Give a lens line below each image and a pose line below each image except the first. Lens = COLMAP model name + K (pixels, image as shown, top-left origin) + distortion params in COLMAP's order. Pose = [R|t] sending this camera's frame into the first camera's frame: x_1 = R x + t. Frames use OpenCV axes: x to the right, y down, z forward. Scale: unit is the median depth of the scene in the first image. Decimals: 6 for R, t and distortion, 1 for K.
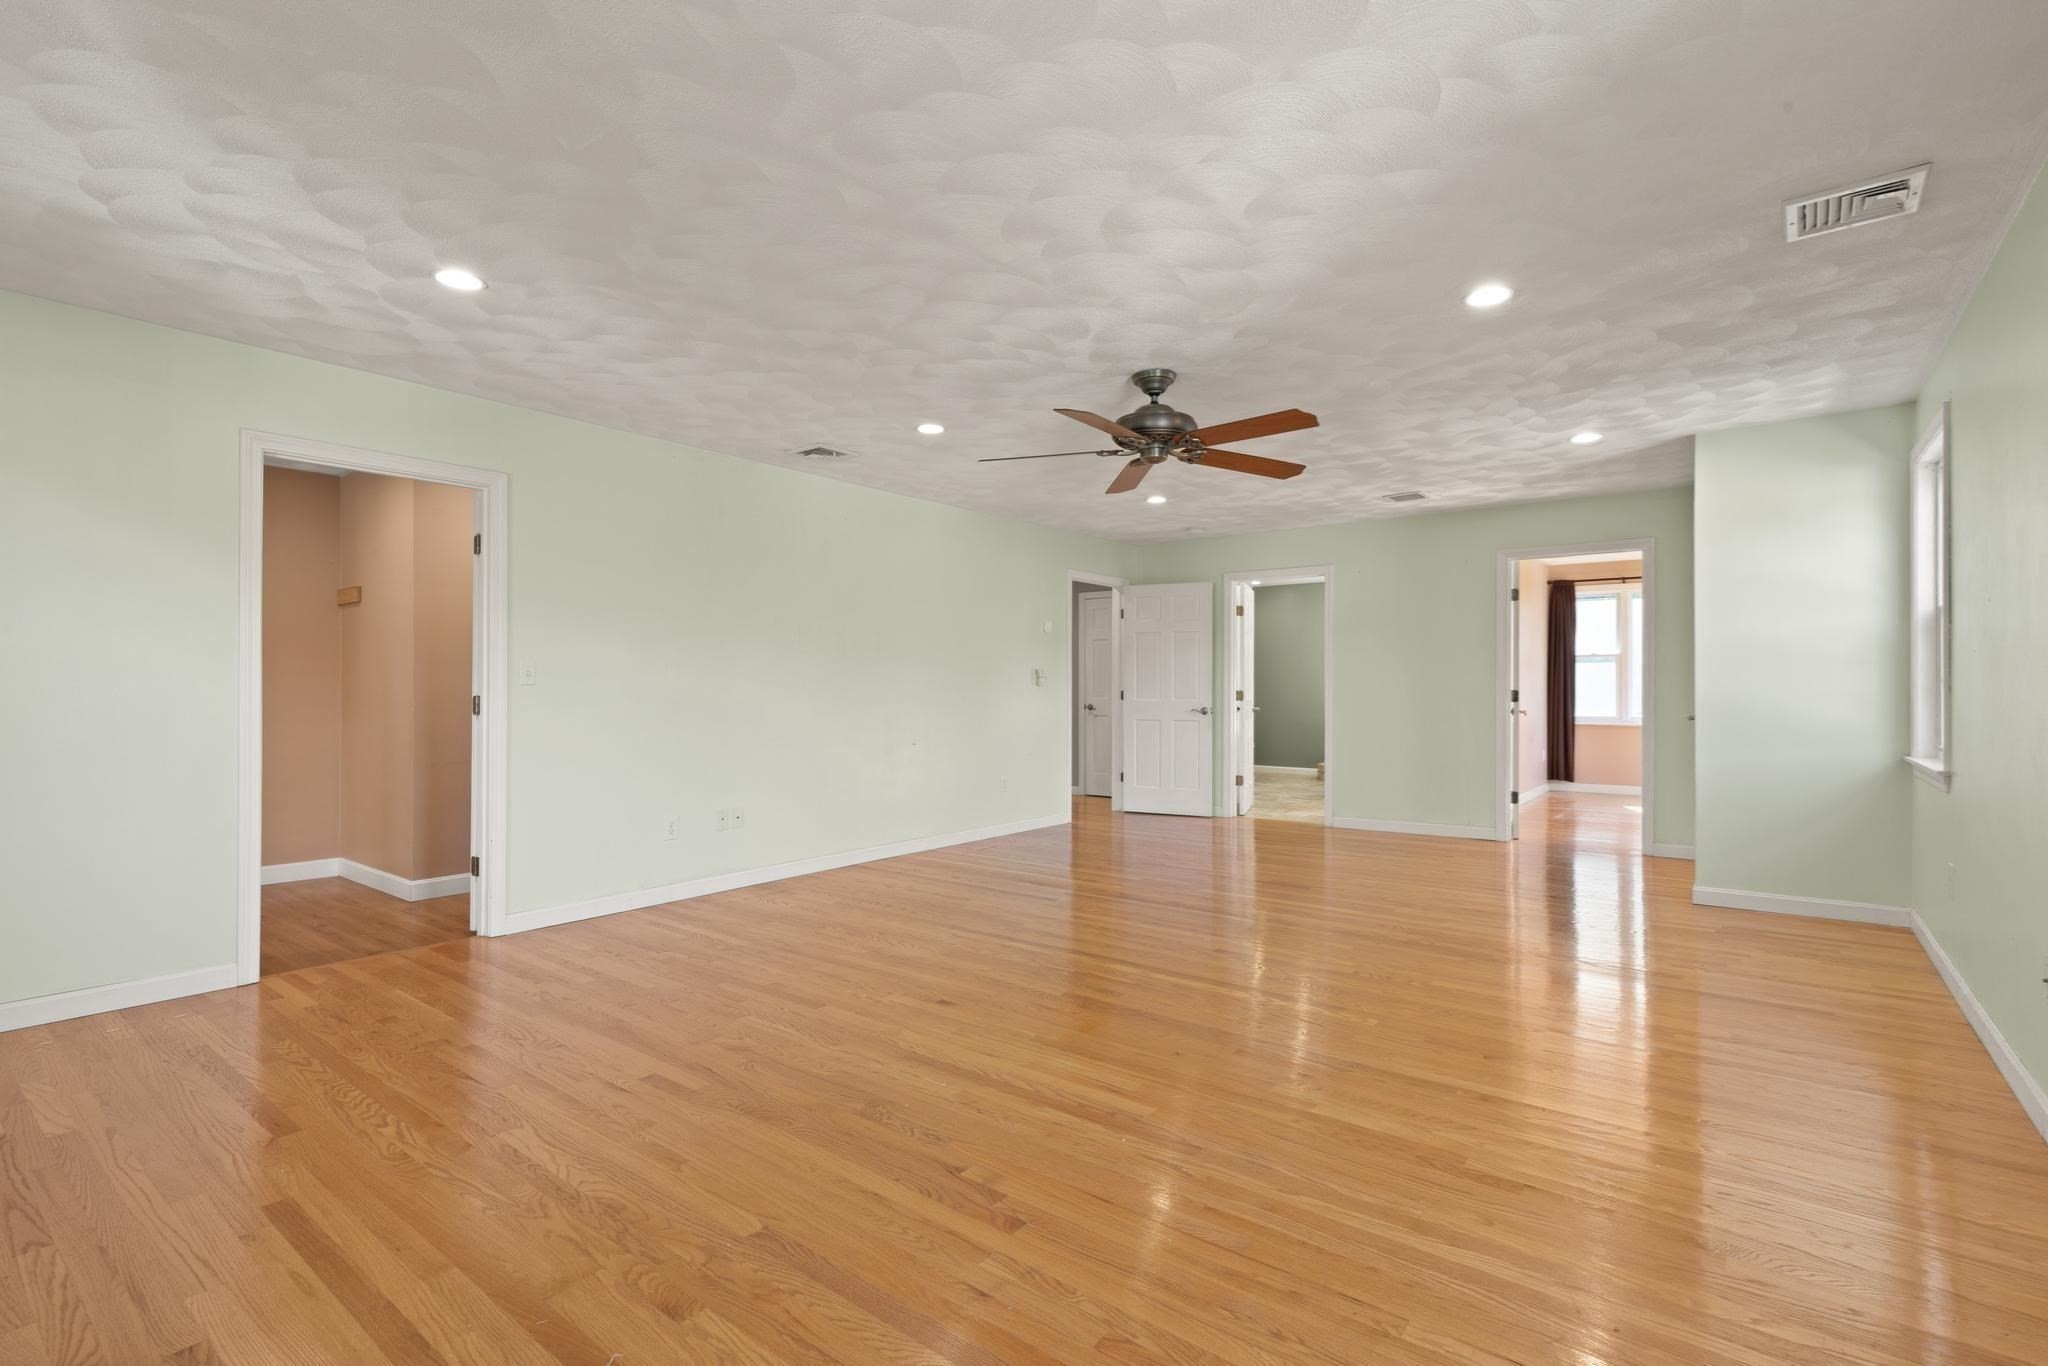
lens RADIAL K [[938.6, 0, 1021.3], [0, 938.6, 681.3], [0, 0, 1]] dist [0.002627, -0.000514]
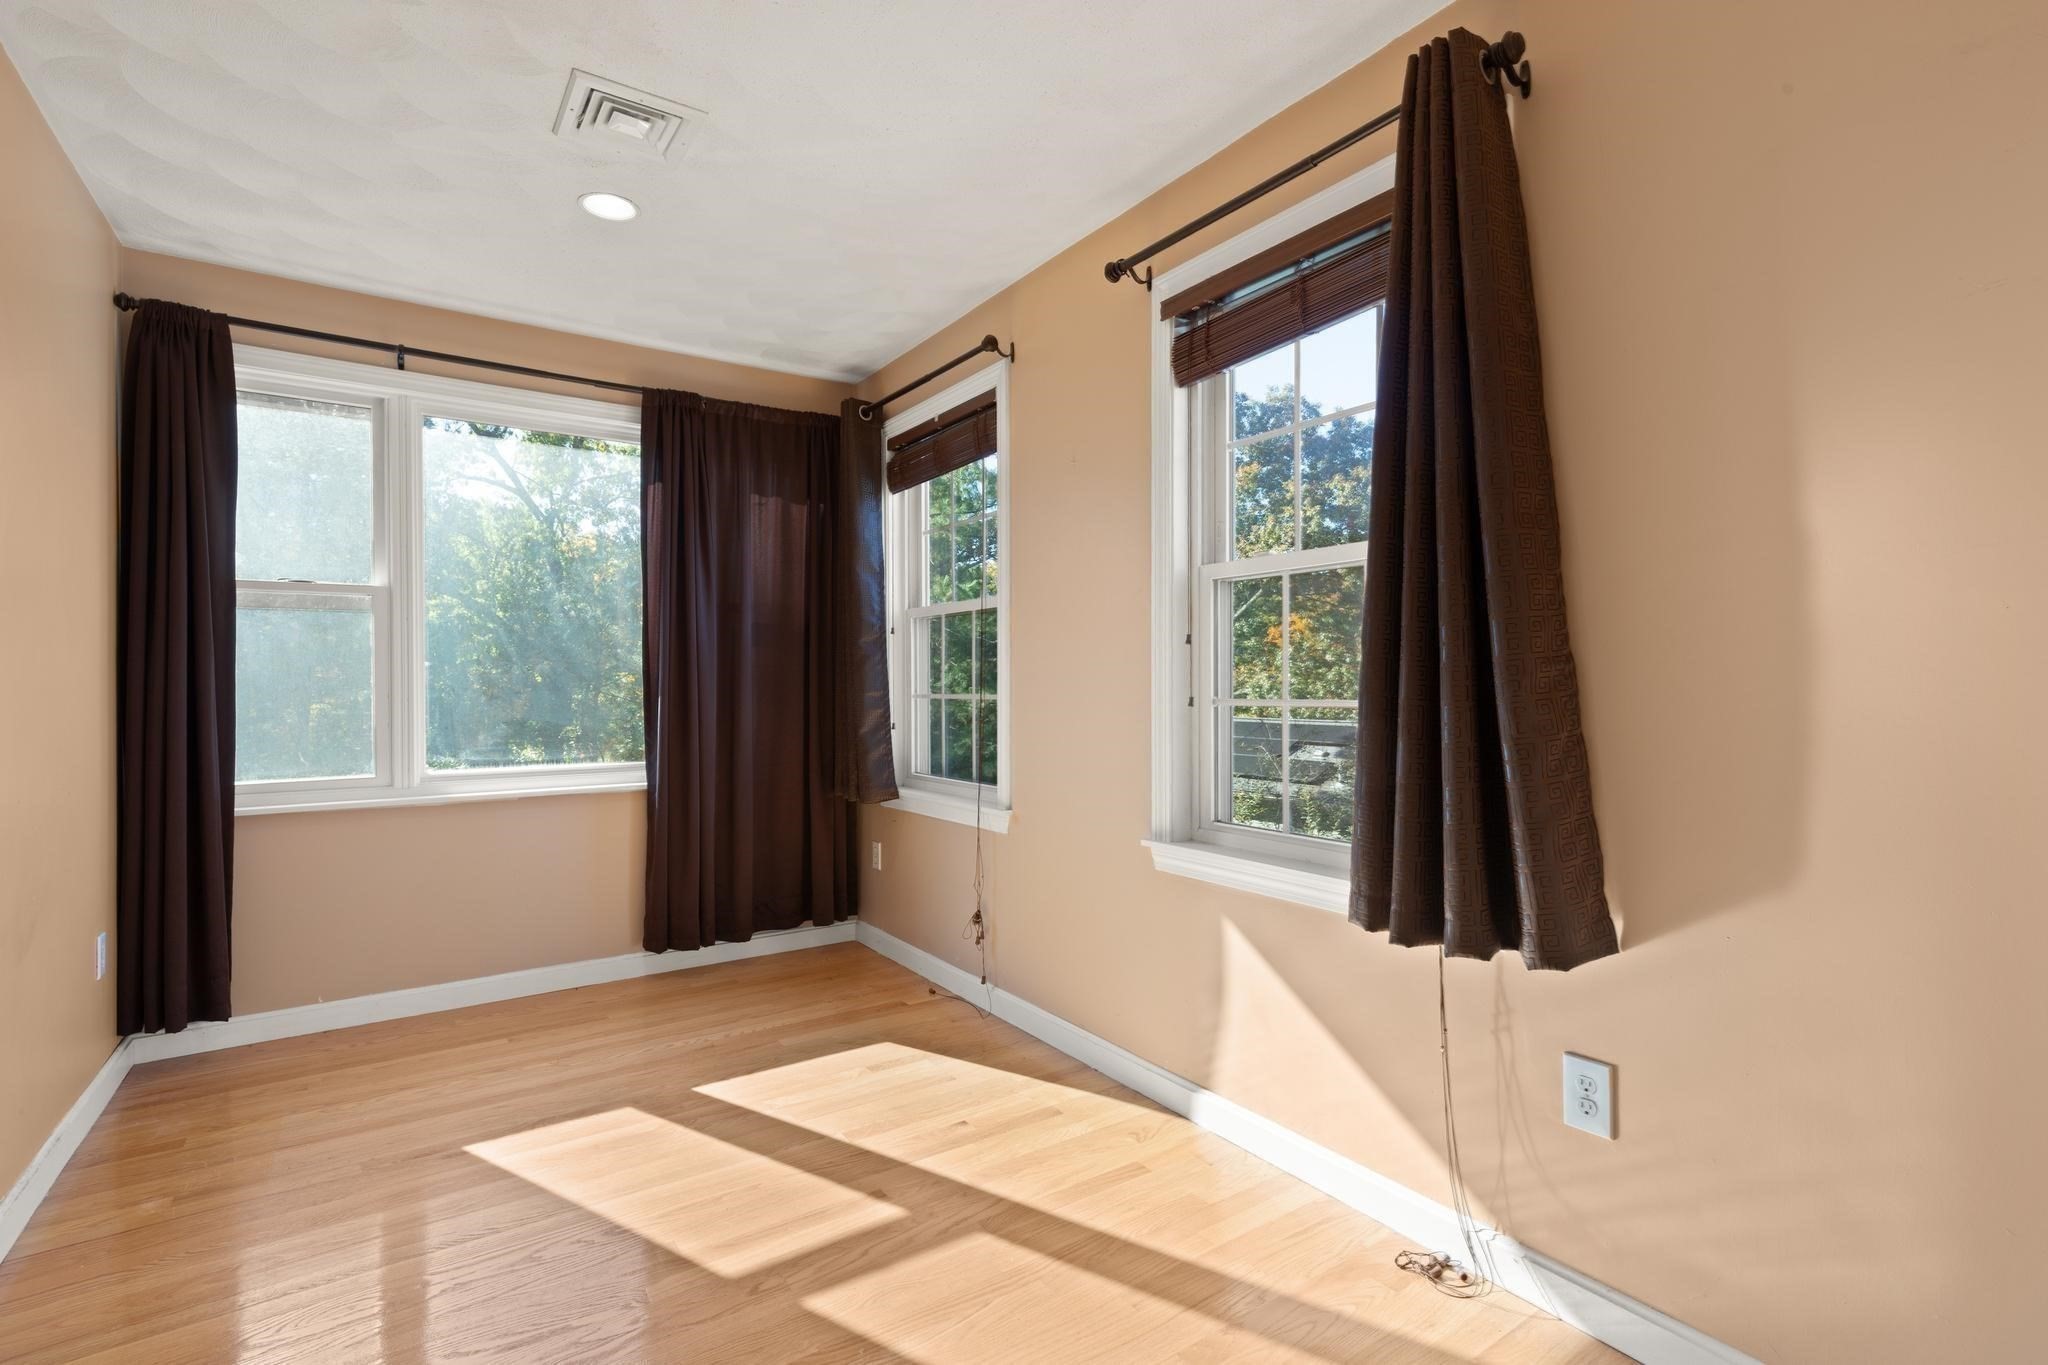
lens RADIAL K [[938.6, 0, 1024.9], [0, 938.6, 685.6], [0, 0, 1]] dist [0.002627, -0.000514]
pose [[0.327067, -0.001478, 0.945000, 0.391994], [0.007204, 0.999974, -0.000930, 0.006665], [-0.944974, 0.007112, 0.327069, 0.669040]]
